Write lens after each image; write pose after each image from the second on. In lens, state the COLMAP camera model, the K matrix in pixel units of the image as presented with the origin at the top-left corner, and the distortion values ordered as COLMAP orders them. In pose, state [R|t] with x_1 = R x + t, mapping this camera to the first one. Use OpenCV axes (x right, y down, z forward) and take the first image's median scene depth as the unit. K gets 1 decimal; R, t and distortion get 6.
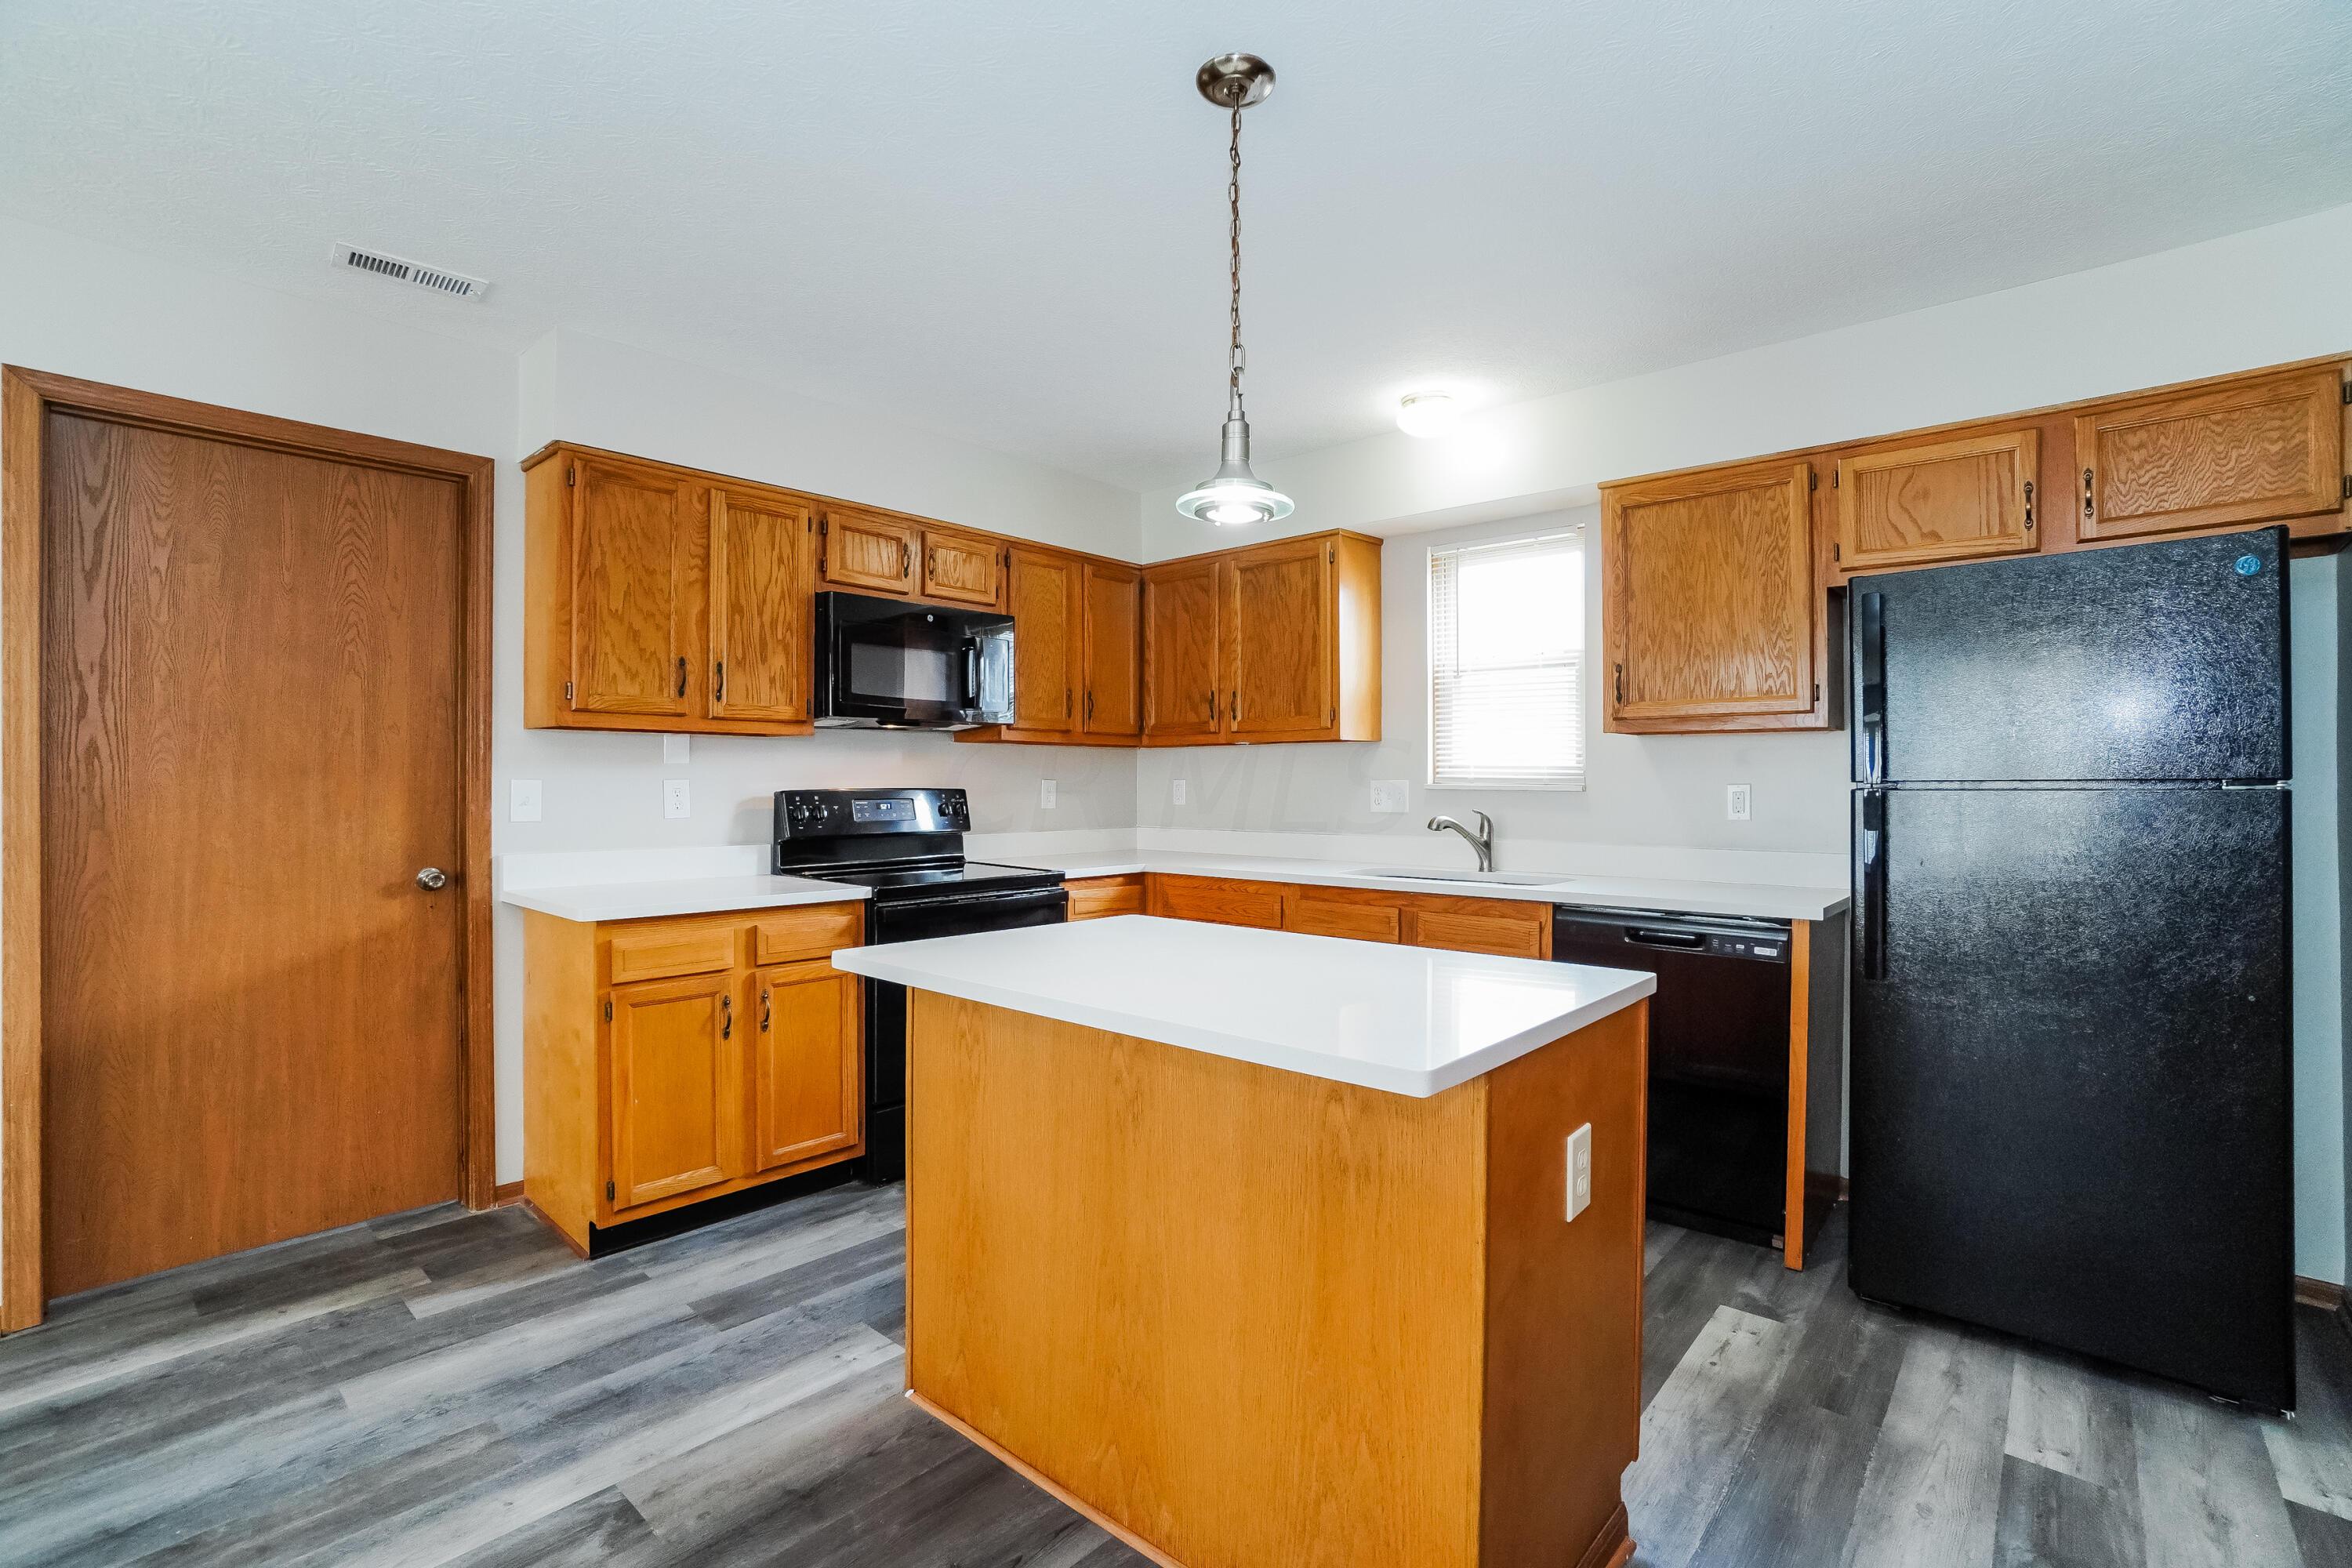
lens RADIAL K [[1056.7, 0, 1176.0], [0, 1056.7, 784.0], [0, 0, 1]] dist [-0.066418, 0.026031]
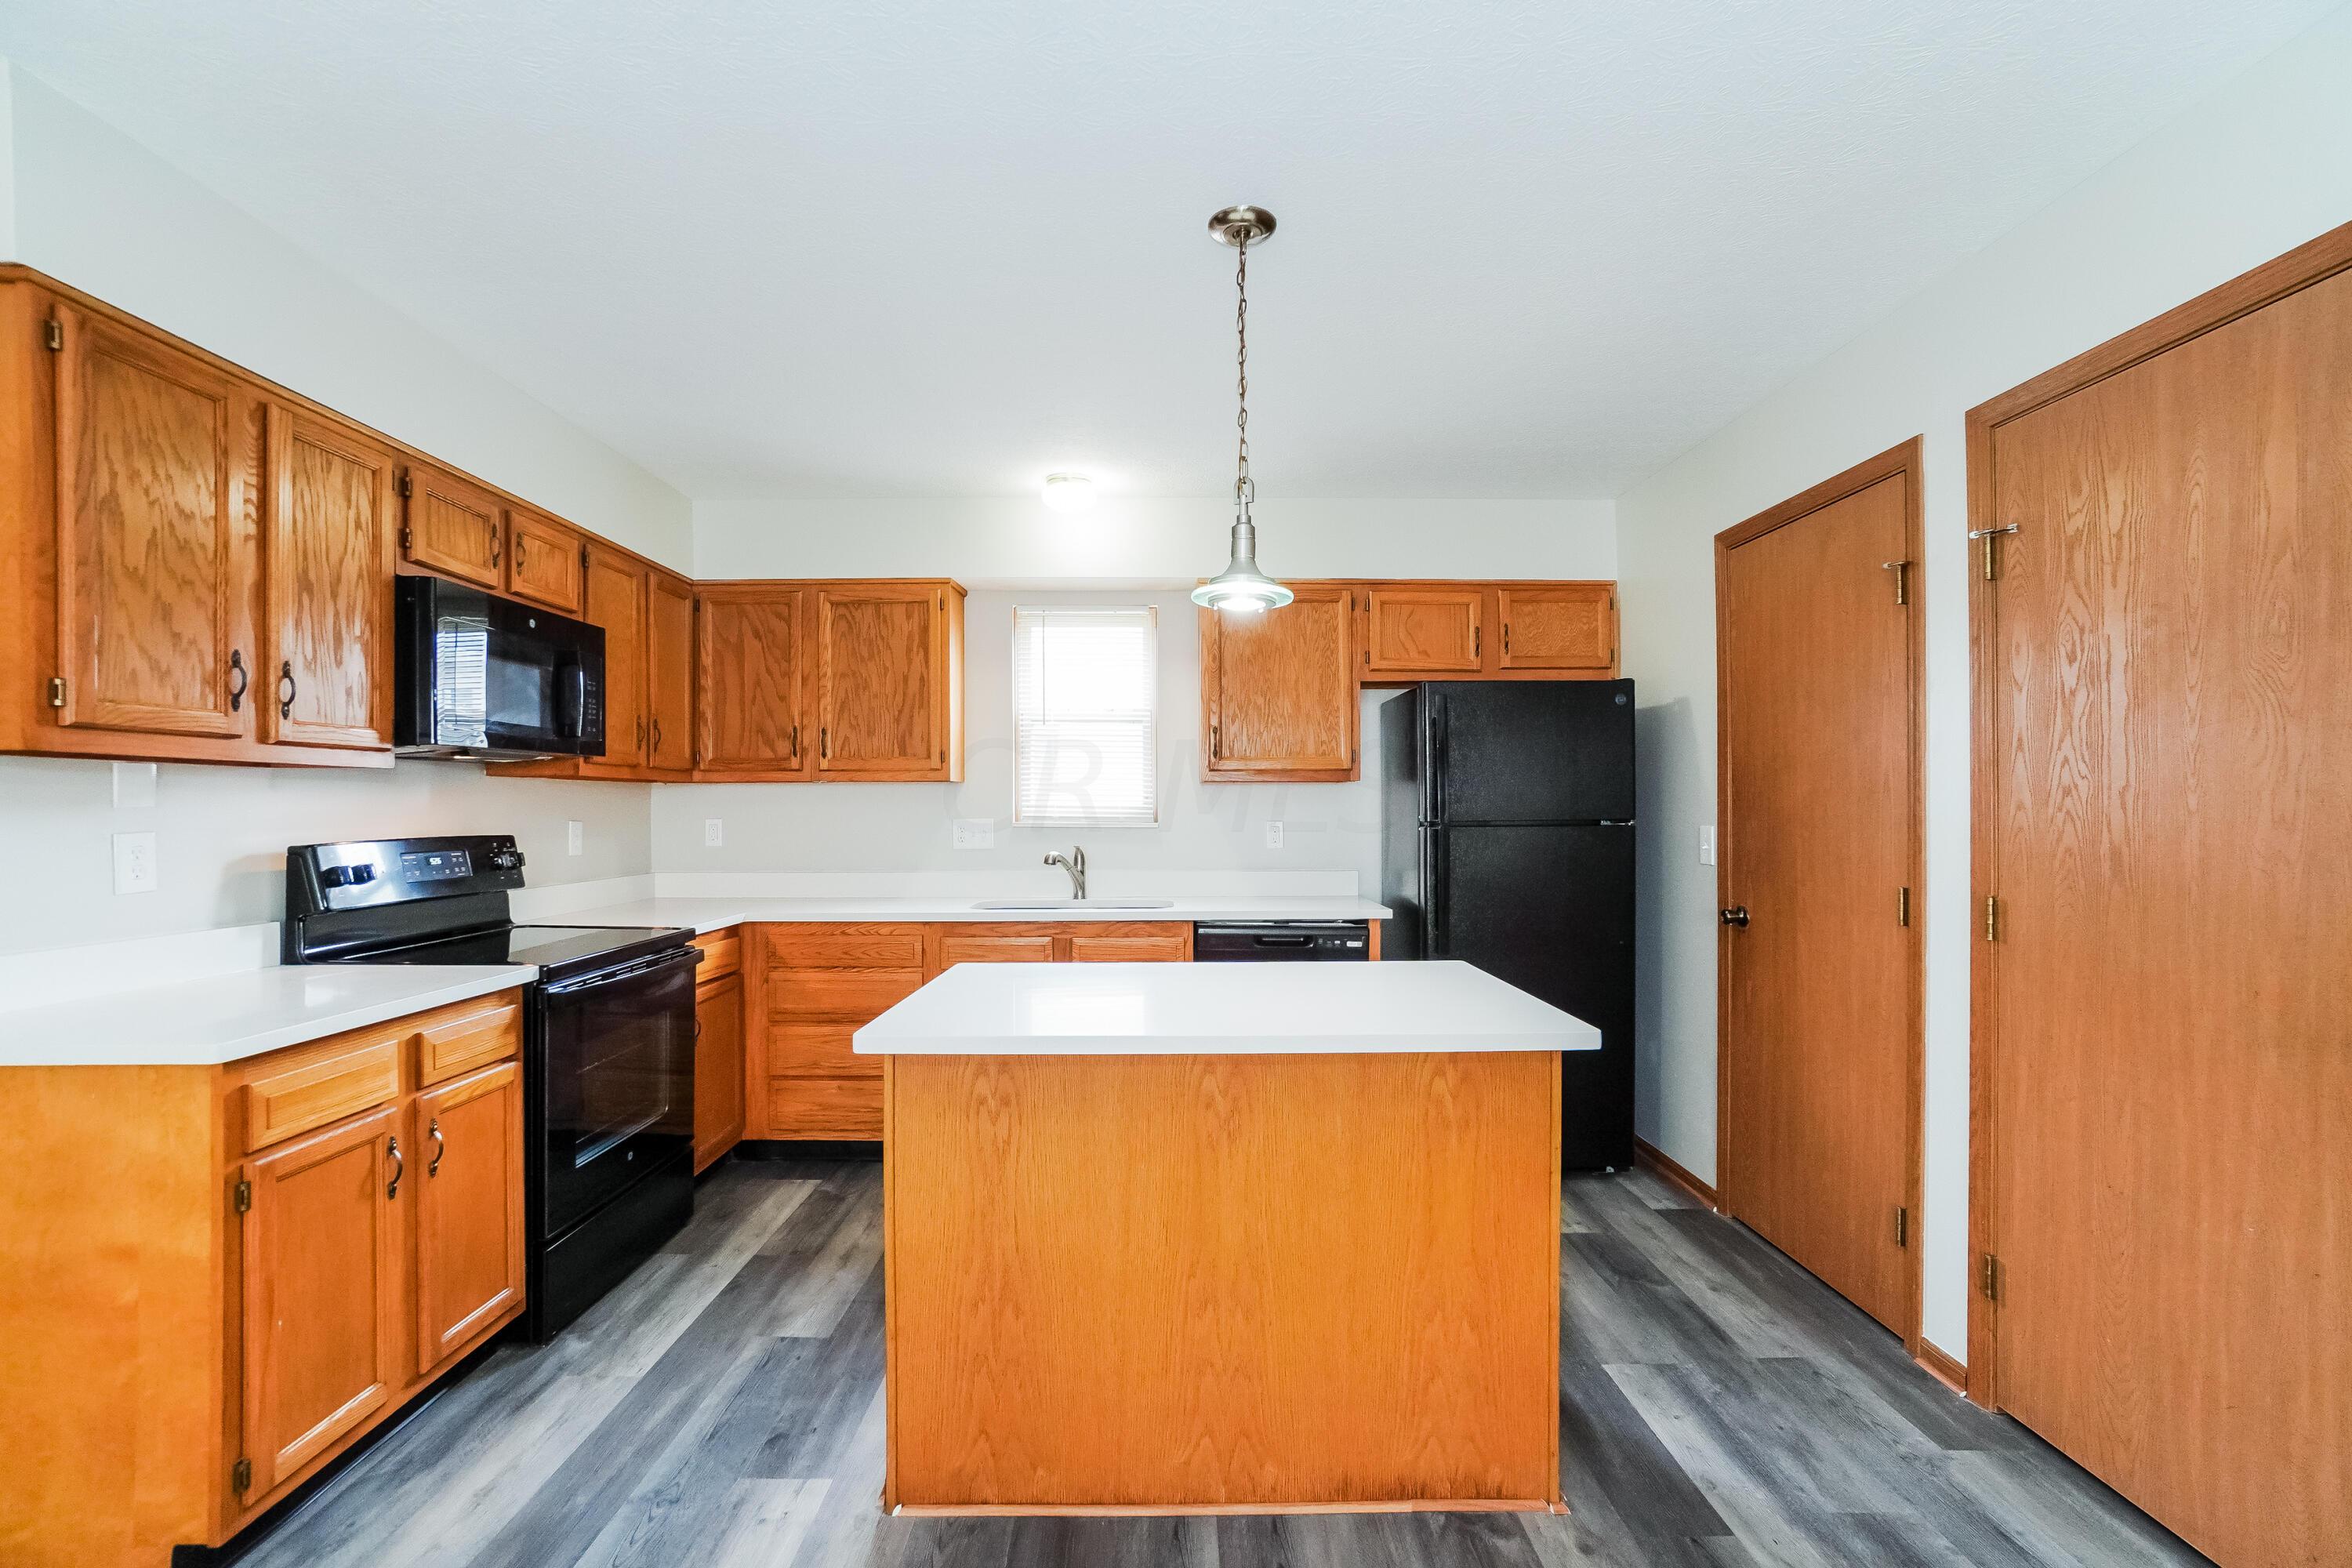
lens RADIAL K [[1031.2, 0, 1171.7], [0, 1031.2, 809.6], [0, 0, 1]] dist [-0.056242, 0.024454]
pose [[0.743519, -0.004688, 0.668698, -0.449881], [0.004106, 0.999989, 0.002444, -0.018905], [-0.668702, 0.000928, 0.743530, 0.120604]]
